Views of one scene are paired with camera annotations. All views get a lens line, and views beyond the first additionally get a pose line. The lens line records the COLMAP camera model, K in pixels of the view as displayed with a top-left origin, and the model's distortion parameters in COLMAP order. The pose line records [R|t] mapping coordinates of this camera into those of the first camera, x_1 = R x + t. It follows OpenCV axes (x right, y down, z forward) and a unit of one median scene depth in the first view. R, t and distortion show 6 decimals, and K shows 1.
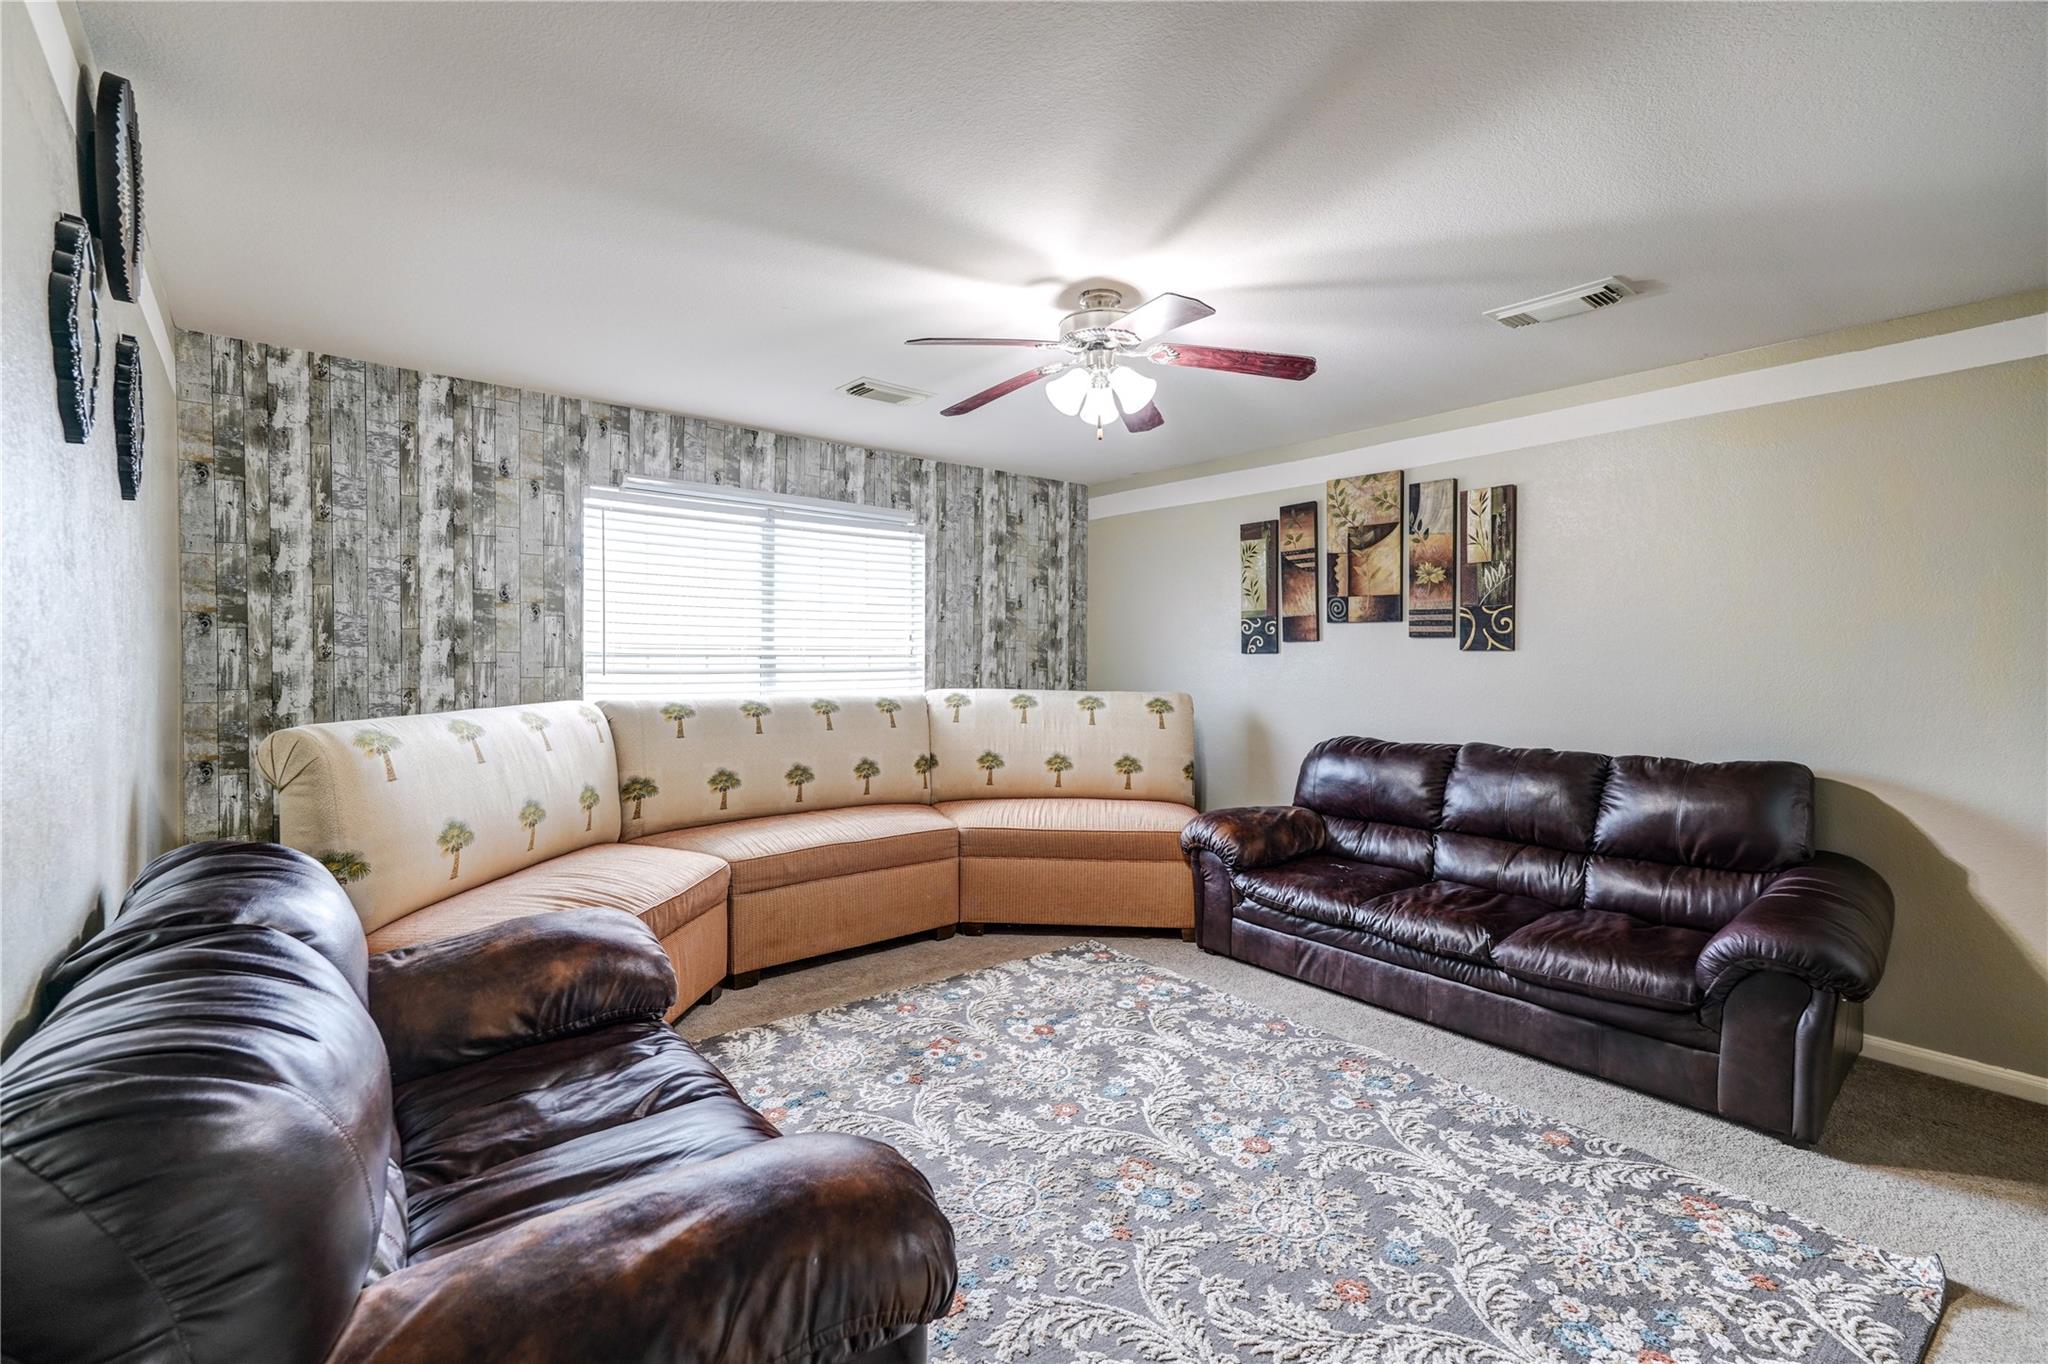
lens RADIAL K [[893.1, 0, 1022.4], [0, 893.1, 650.5], [0, 0, 1]] dist [0.001198, 0.000441]
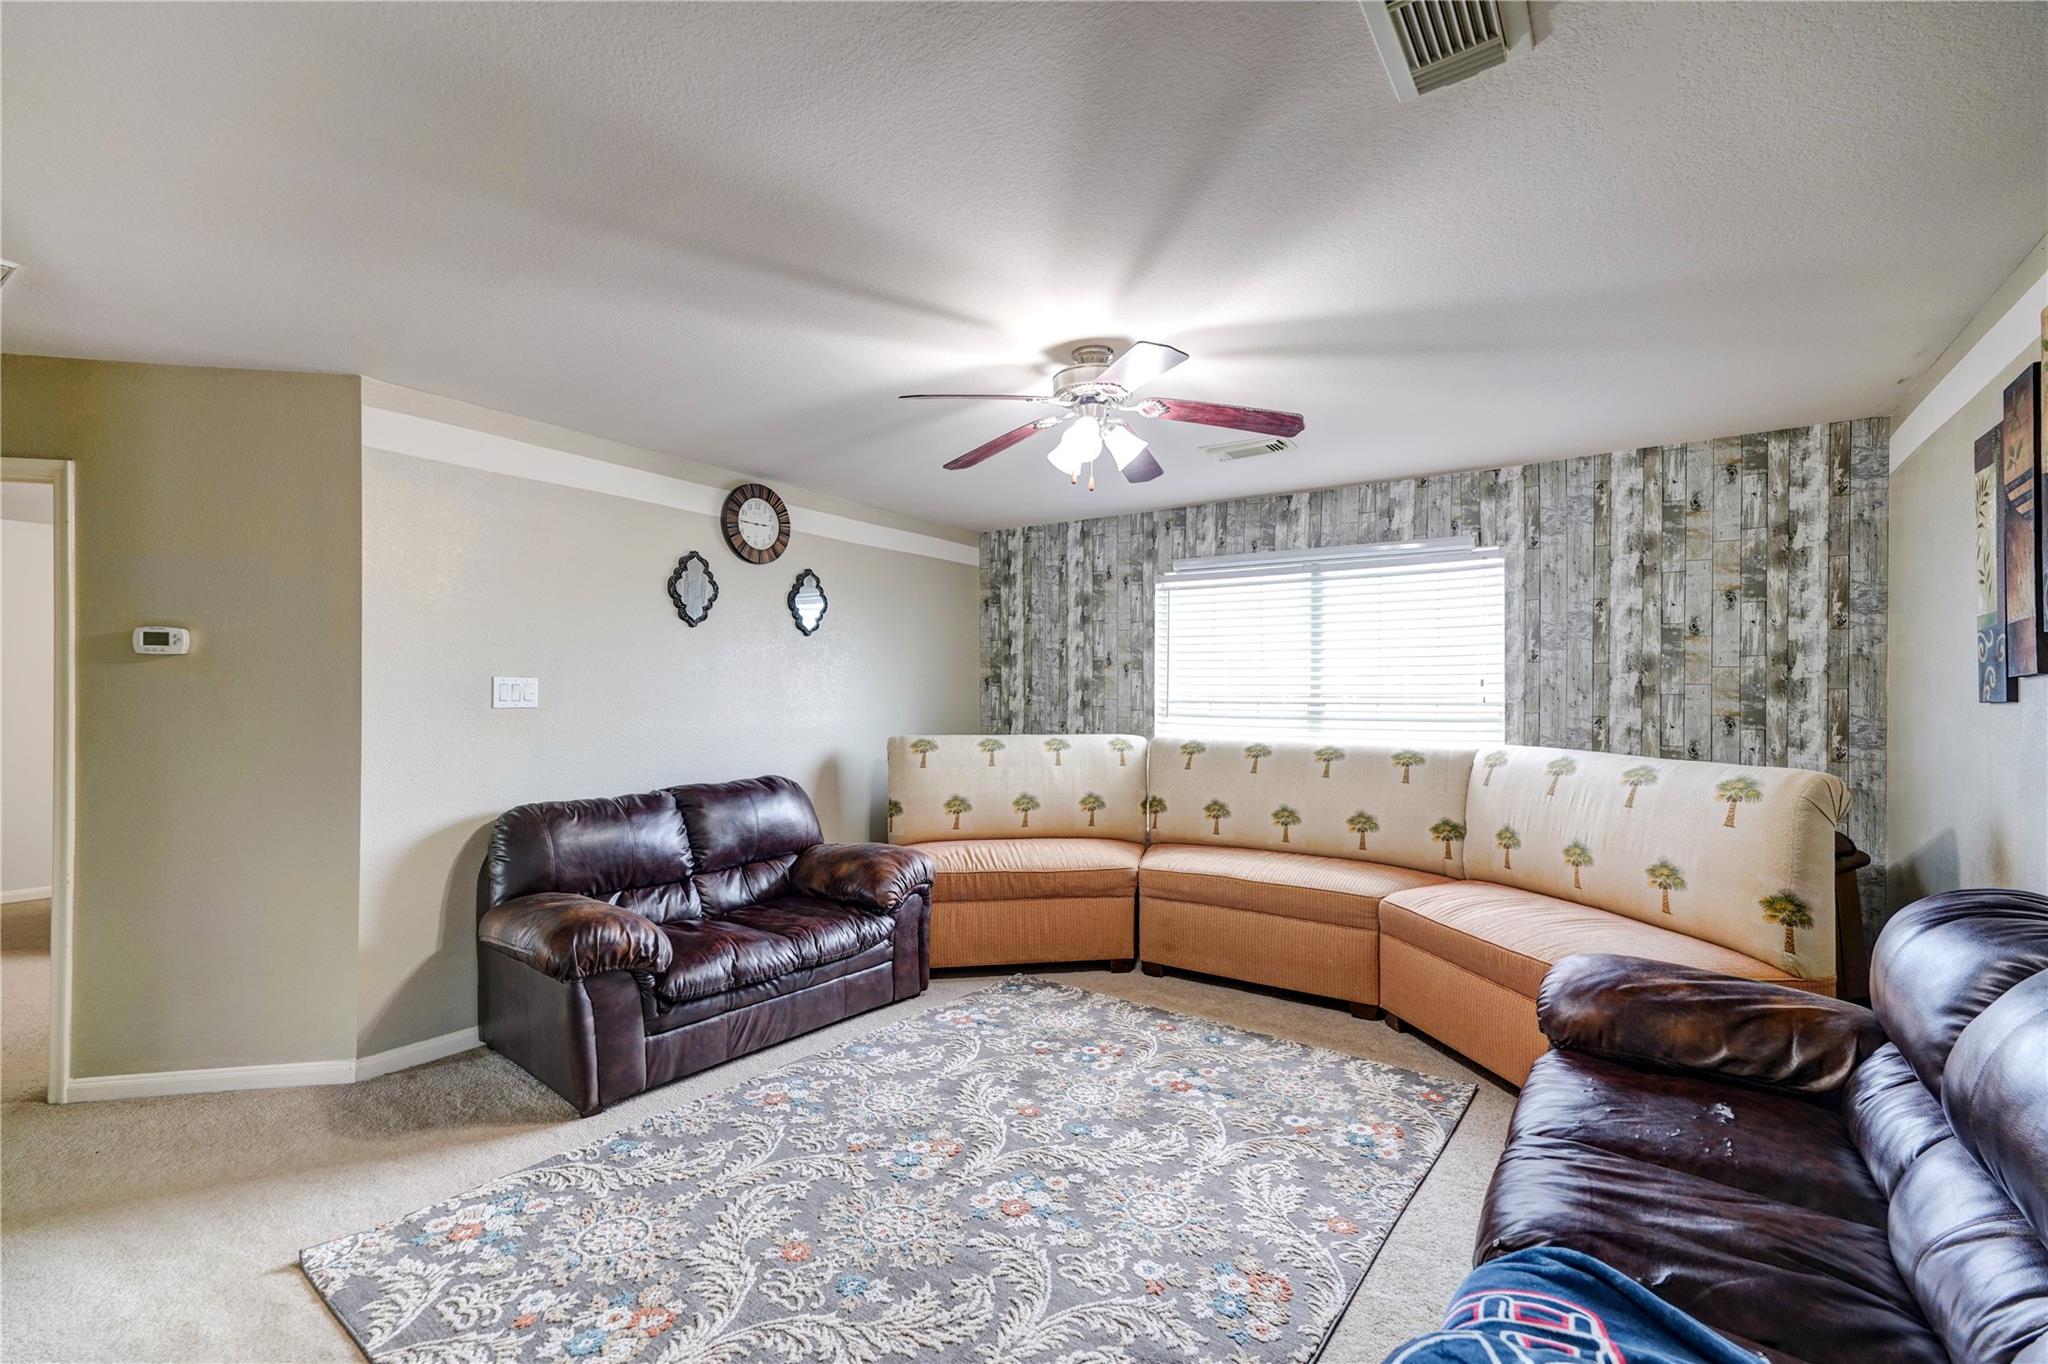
lens RADIAL K [[895.9, 0, 1024.0], [0, 895.9, 682.0], [0, 0, 1]] dist [0.013897, 0.000212]
pose [[0.269542, -0.010938, -0.962926, 0.705330], [0.006357, 0.999934, -0.009579, -0.011747], [0.962968, -0.003539, 0.269594, 0.422806]]
